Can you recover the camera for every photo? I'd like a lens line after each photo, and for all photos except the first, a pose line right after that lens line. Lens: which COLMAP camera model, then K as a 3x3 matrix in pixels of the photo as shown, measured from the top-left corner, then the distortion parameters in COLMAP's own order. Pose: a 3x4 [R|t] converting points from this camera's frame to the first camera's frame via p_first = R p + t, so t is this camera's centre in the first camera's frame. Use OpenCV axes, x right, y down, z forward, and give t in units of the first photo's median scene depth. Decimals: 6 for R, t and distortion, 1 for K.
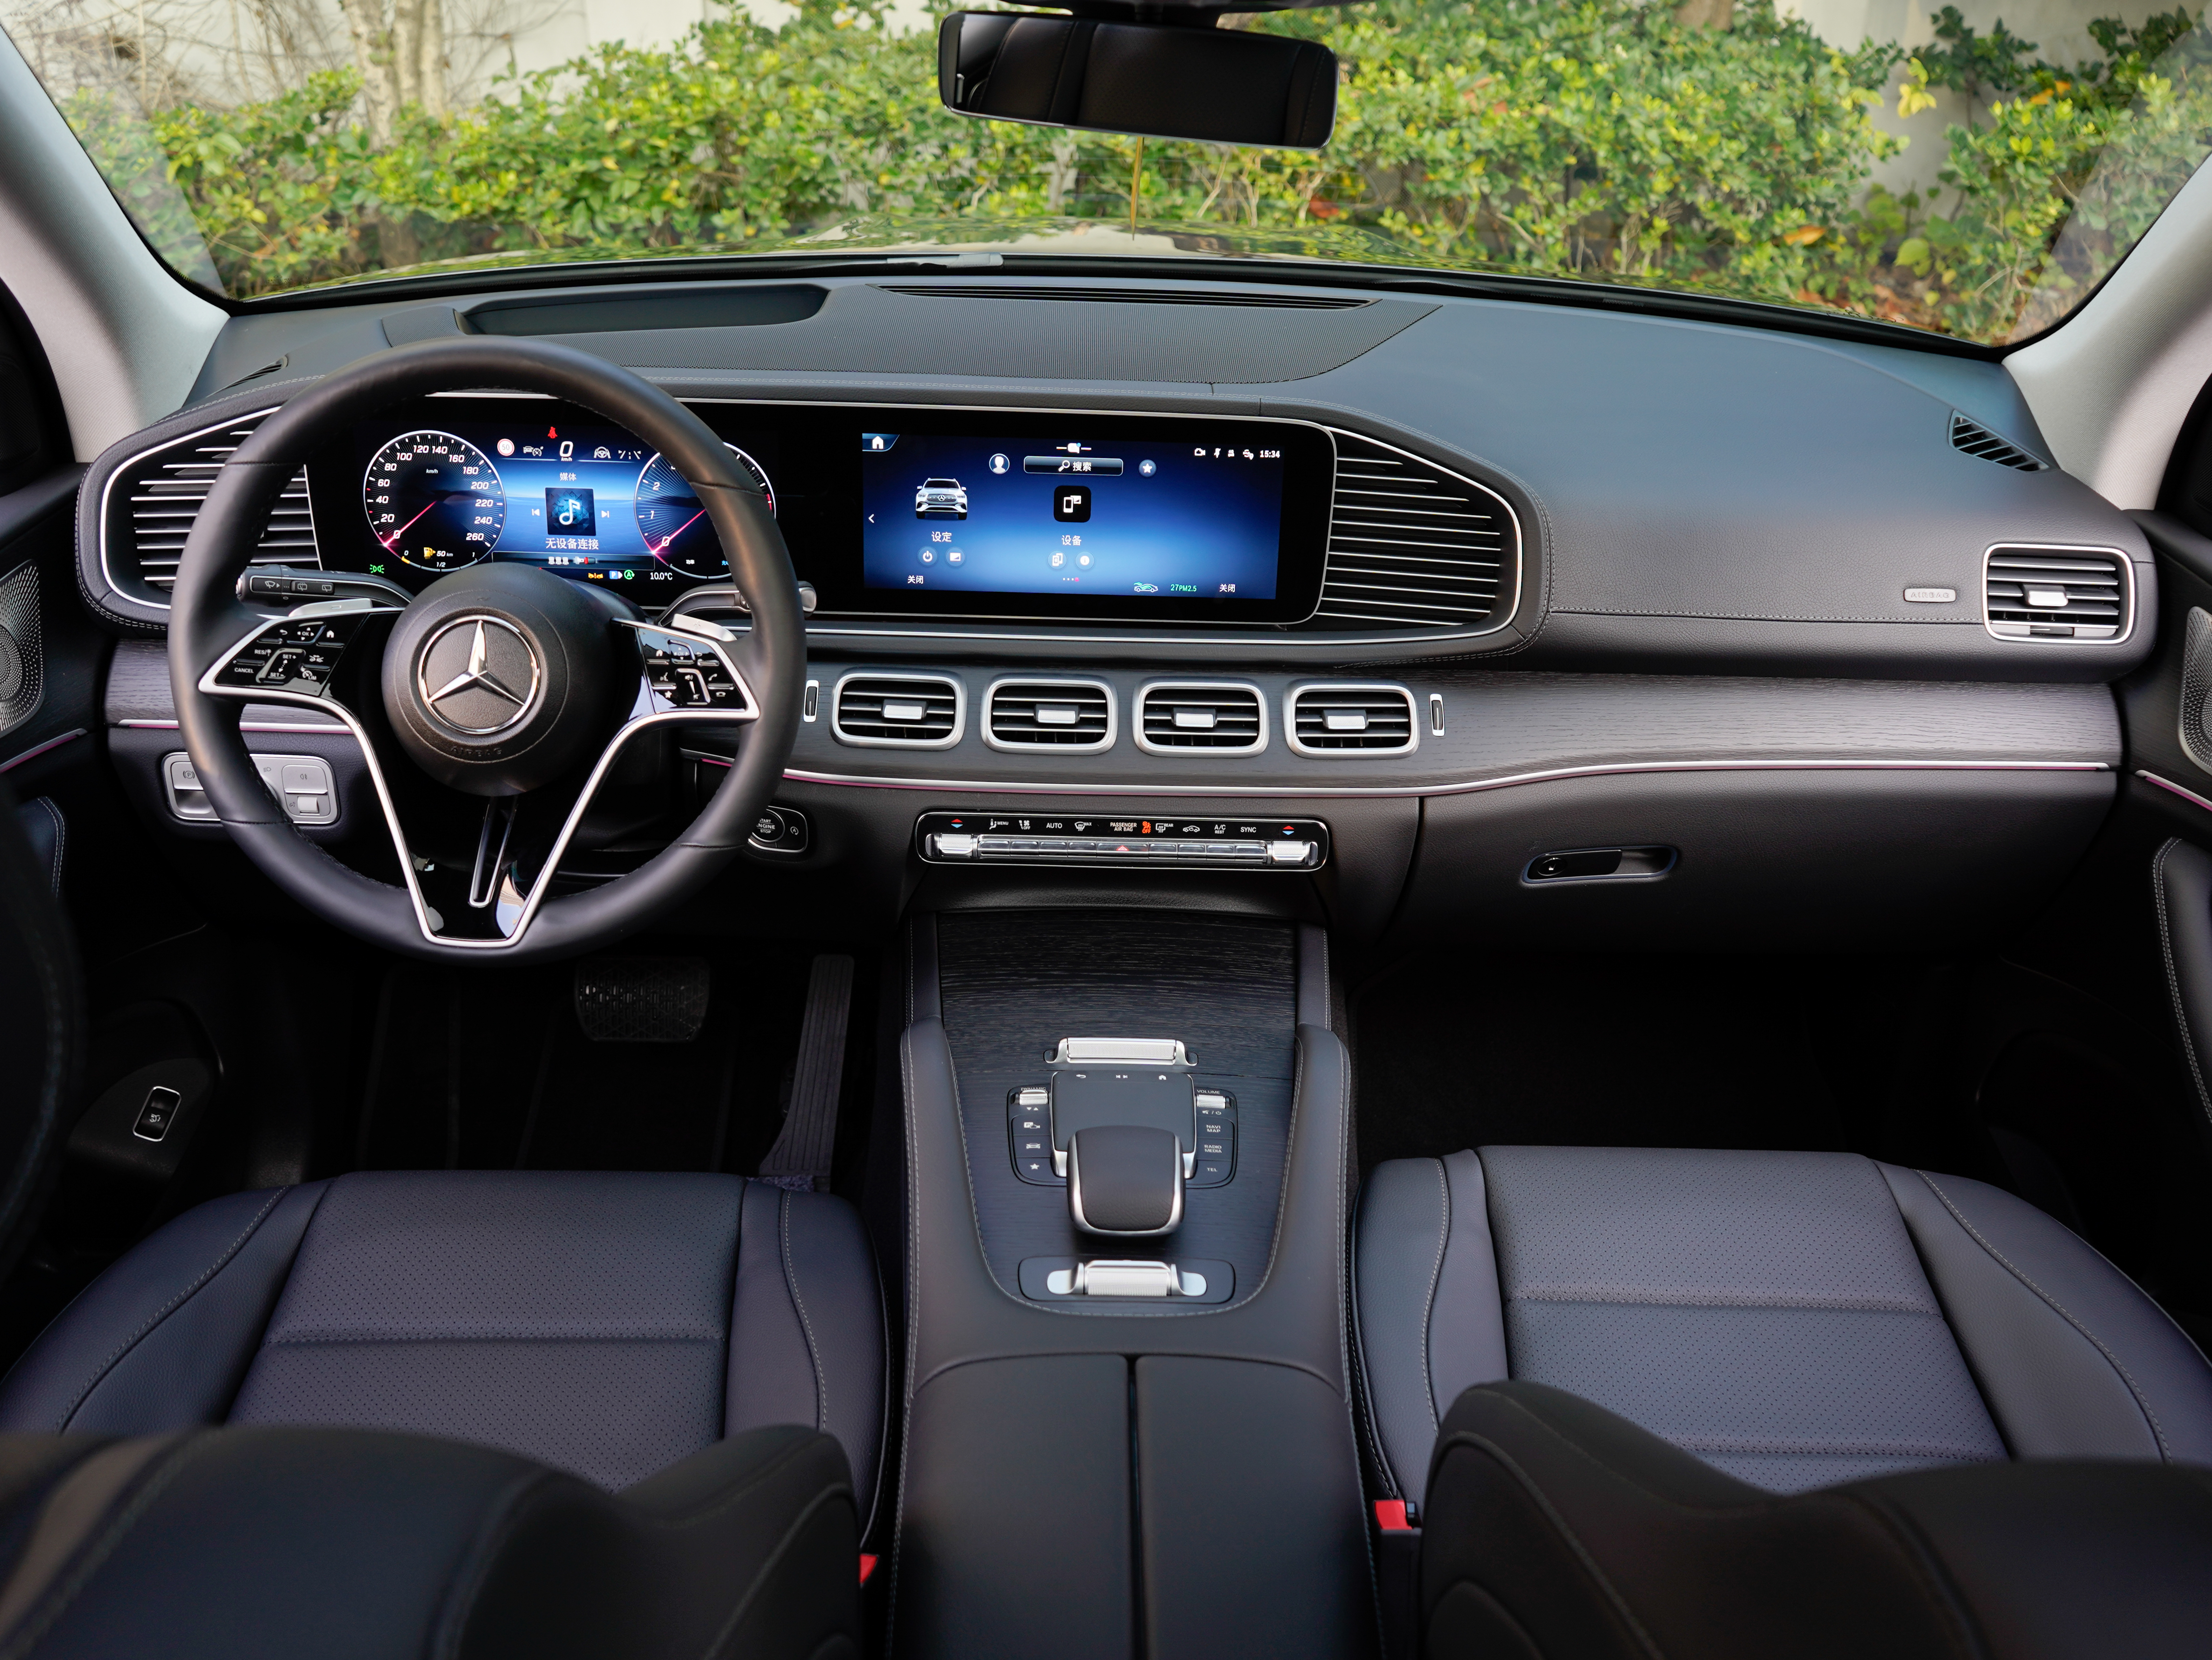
lens RADIAL K [[2007.3, 0, 1093.3], [0, 2007.3, 815.2], [0, 0, 1]] dist [-0.018833, 0.000000]
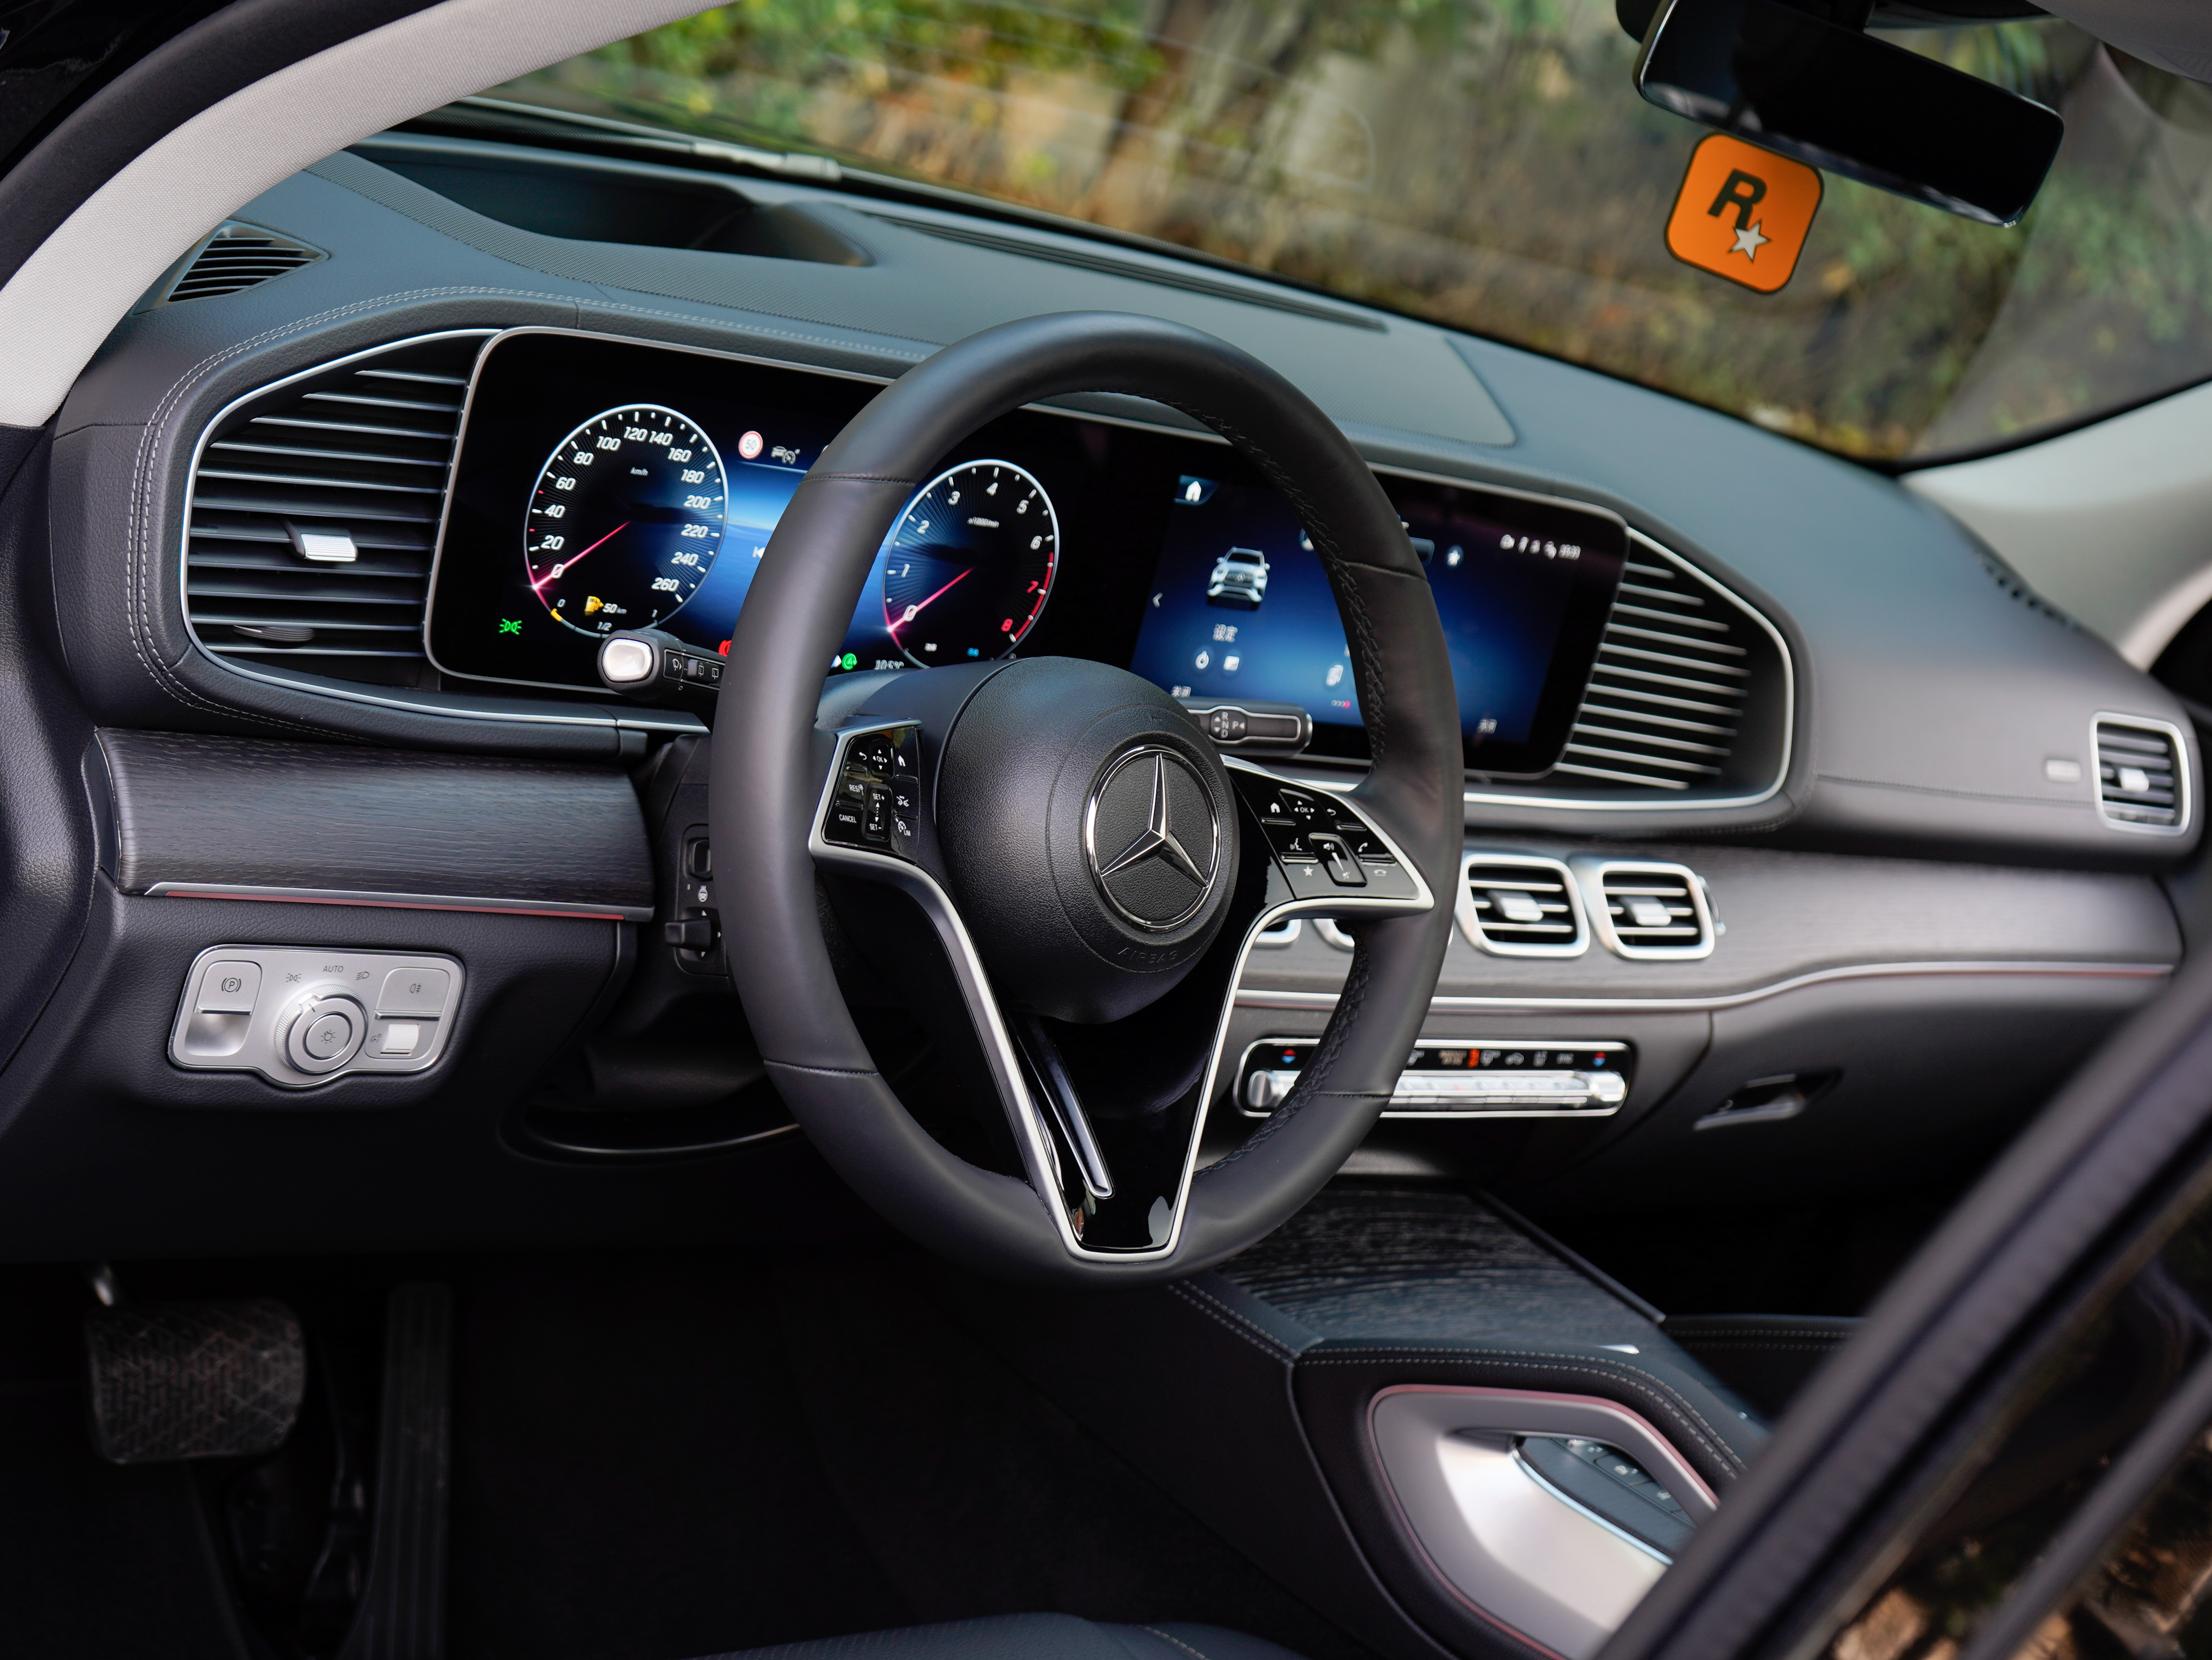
lens RADIAL K [[3565.4, 0, 1048.6], [0, 3565.4, 801.3], [0, 0, 1]] dist [-0.005357, 0.000000]
pose [[0.762744, 0.031626, 0.645927, -0.909040], [0.005979, 0.998416, -0.055944, -0.014929], [-0.646673, 0.046532, 0.761346, 0.123788]]
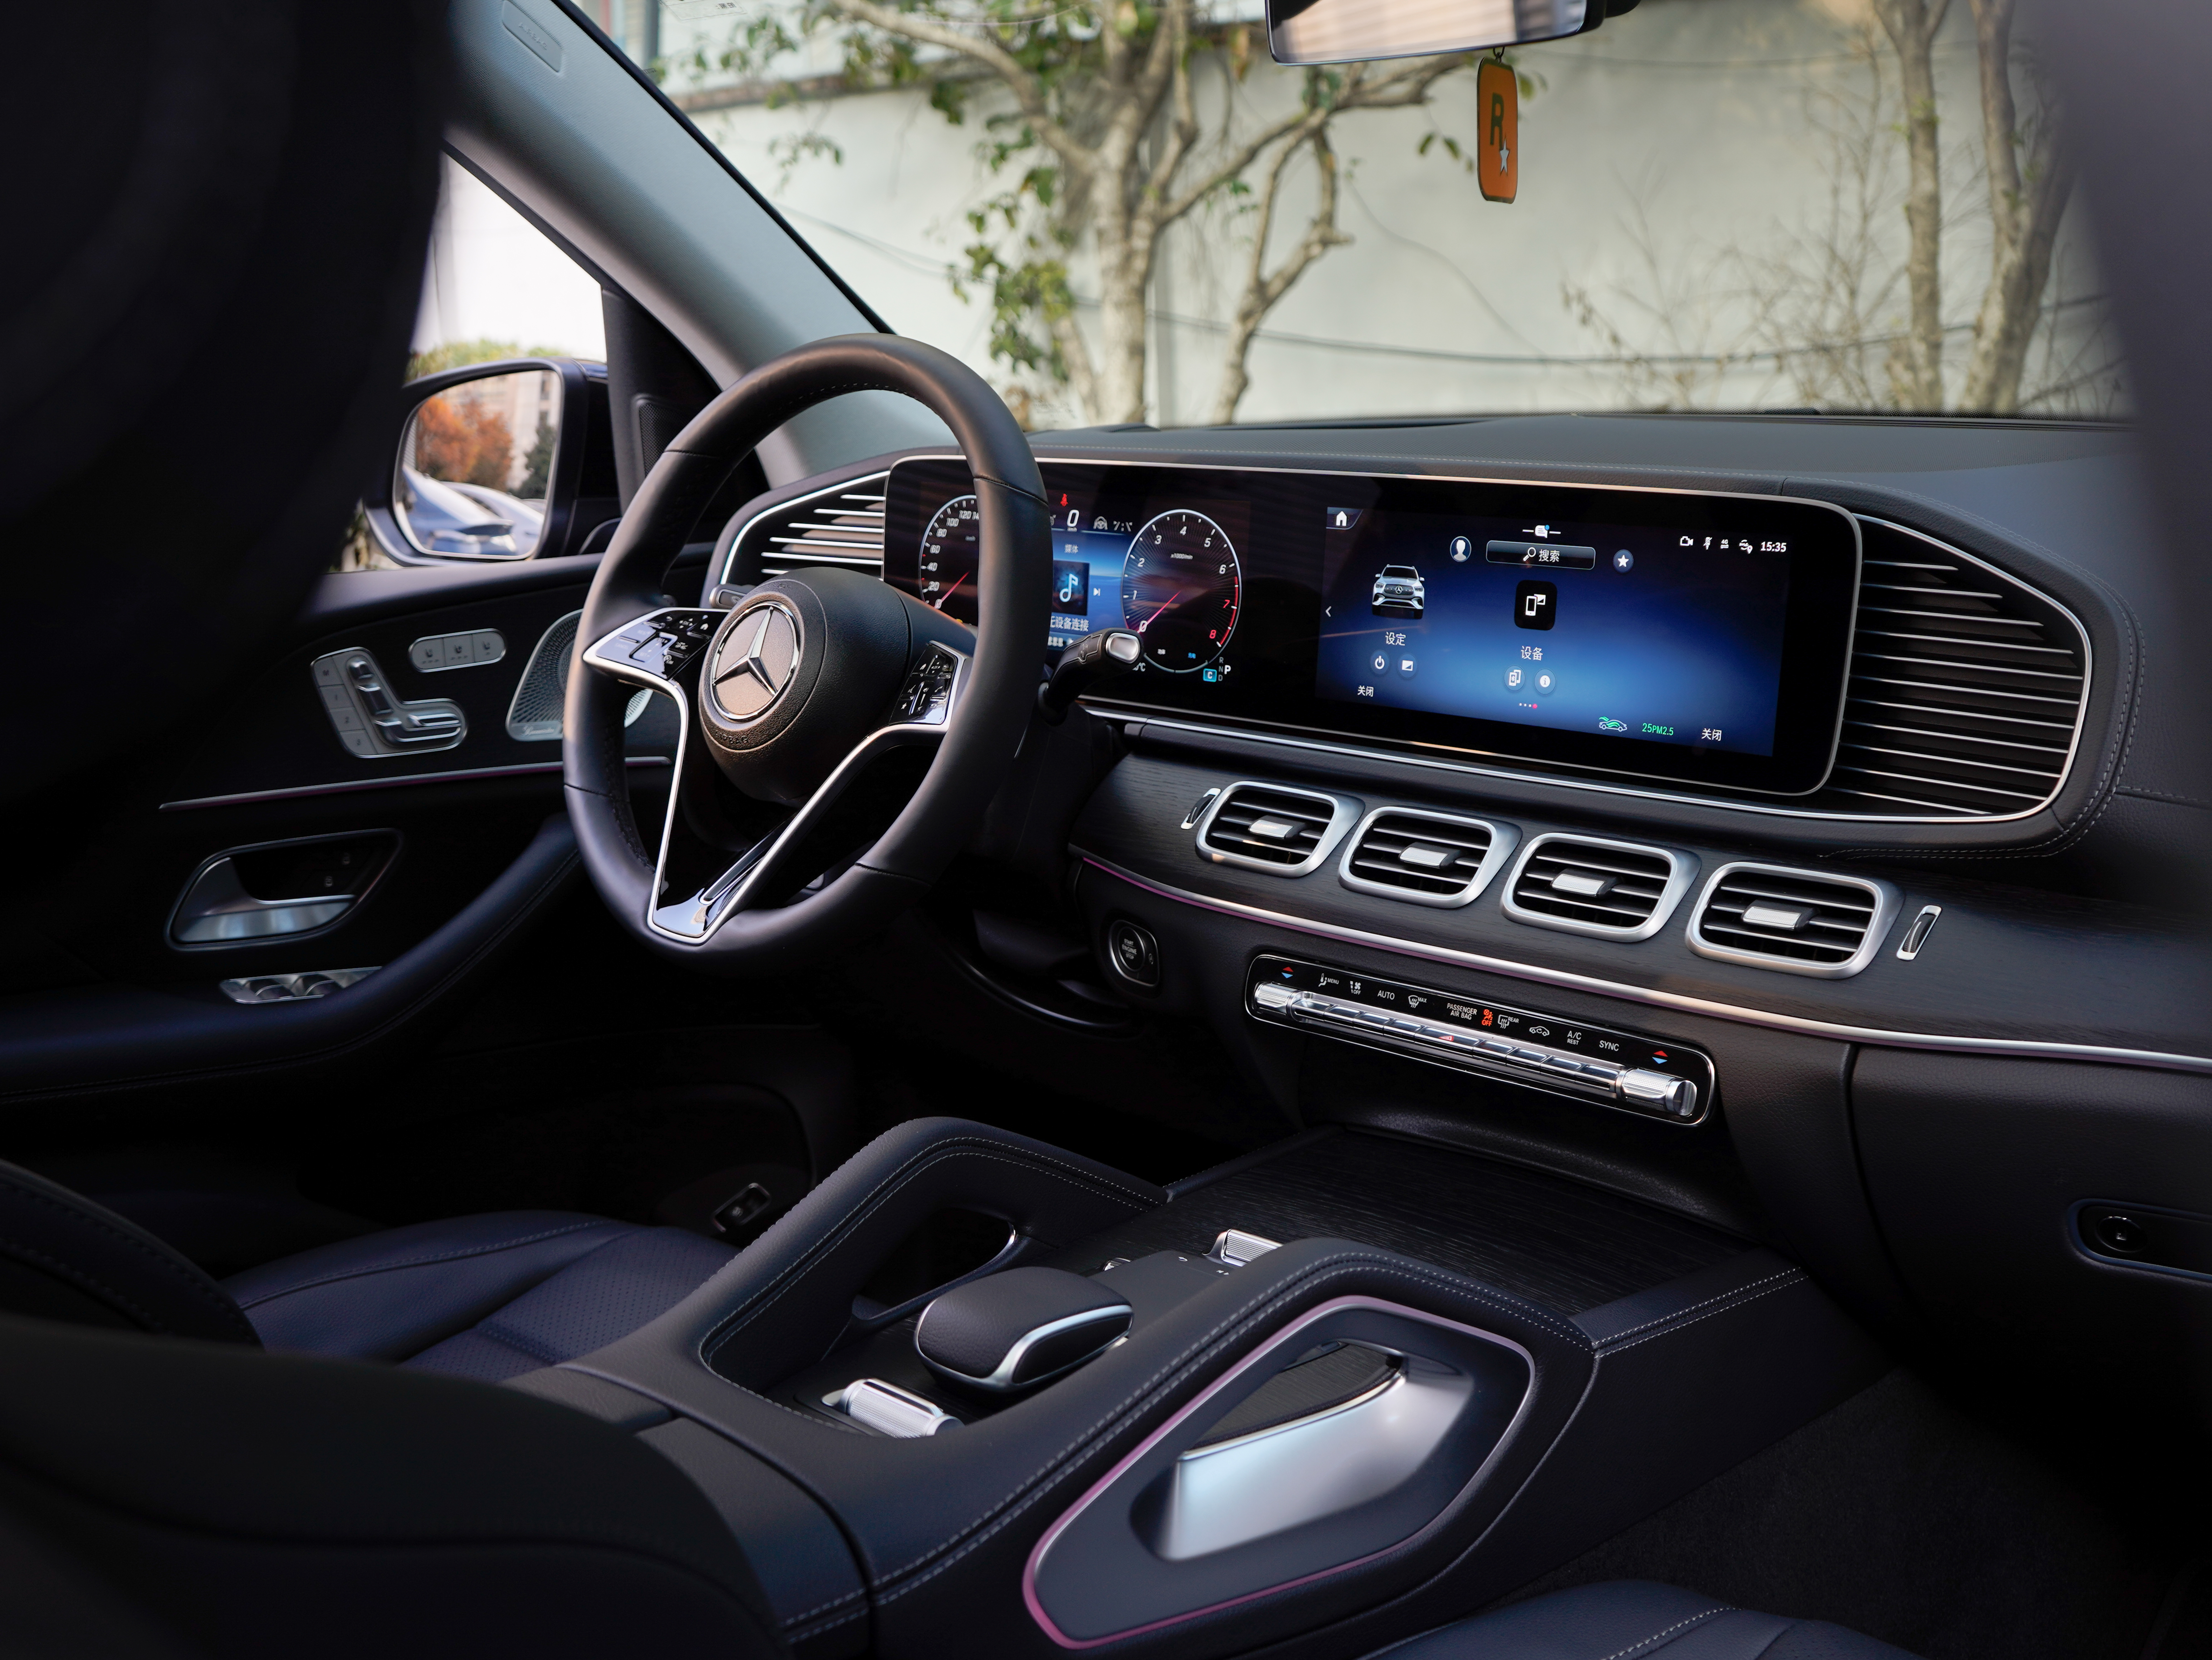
lens RADIAL K [[2364.3, 0, 1123.8], [0, 2364.3, 836.7], [0, 0, 1]] dist [-0.036594, 0.000000]
pose [[0.713017, 0.108995, -0.692623, 0.515038], [-0.280469, 0.949705, -0.139276, 0.099283], [0.642607, 0.293566, 0.707725, 0.288774]]
